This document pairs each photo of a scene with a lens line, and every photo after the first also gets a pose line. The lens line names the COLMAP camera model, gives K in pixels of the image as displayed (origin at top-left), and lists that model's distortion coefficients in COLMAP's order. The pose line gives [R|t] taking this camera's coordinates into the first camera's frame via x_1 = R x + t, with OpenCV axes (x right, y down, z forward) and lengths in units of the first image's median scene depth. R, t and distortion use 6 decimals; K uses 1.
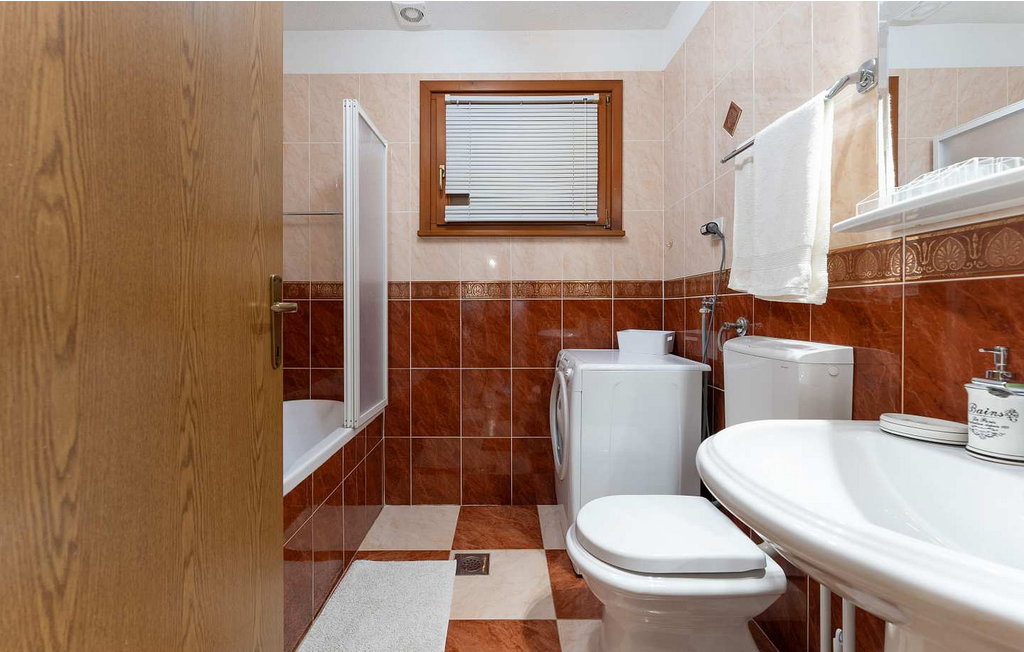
lens RADIAL K [[416.9, 0, 503.5], [0, 416.9, 306.2], [0, 0, 1]] dist [-0.001509, 0.000486]
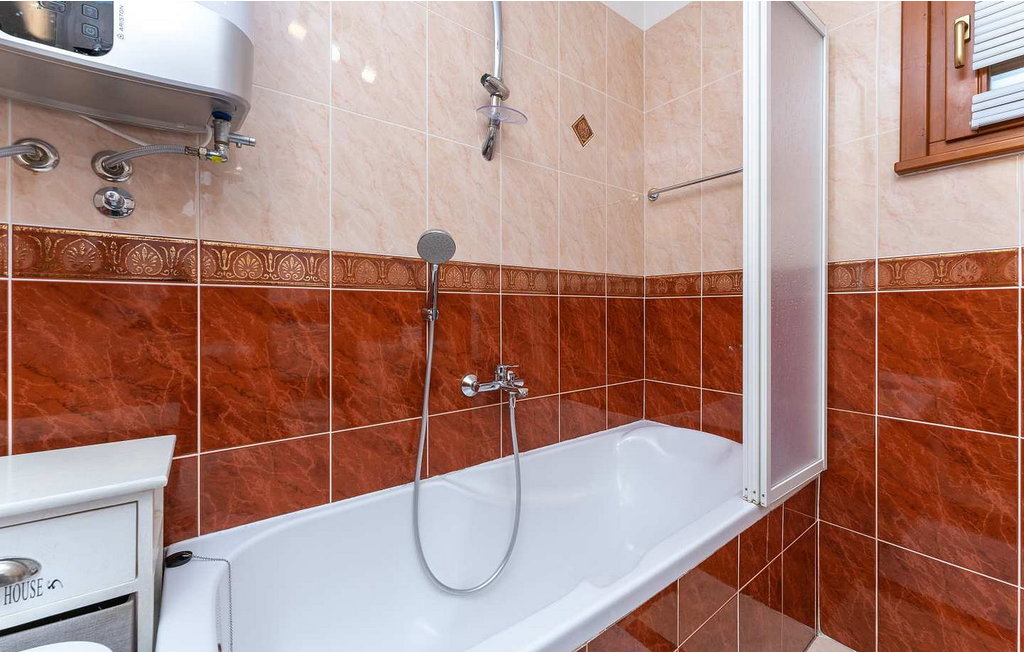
lens RADIAL K [[416.9, 0, 507.1], [0, 416.9, 317.0], [0, 0, 1]] dist [-0.001509, 0.000486]
pose [[0.600764, 0.014536, -0.799294, -0.076347], [0.023623, 0.999075, 0.035924, -0.014633], [0.799078, -0.040464, 0.599865, 0.276262]]
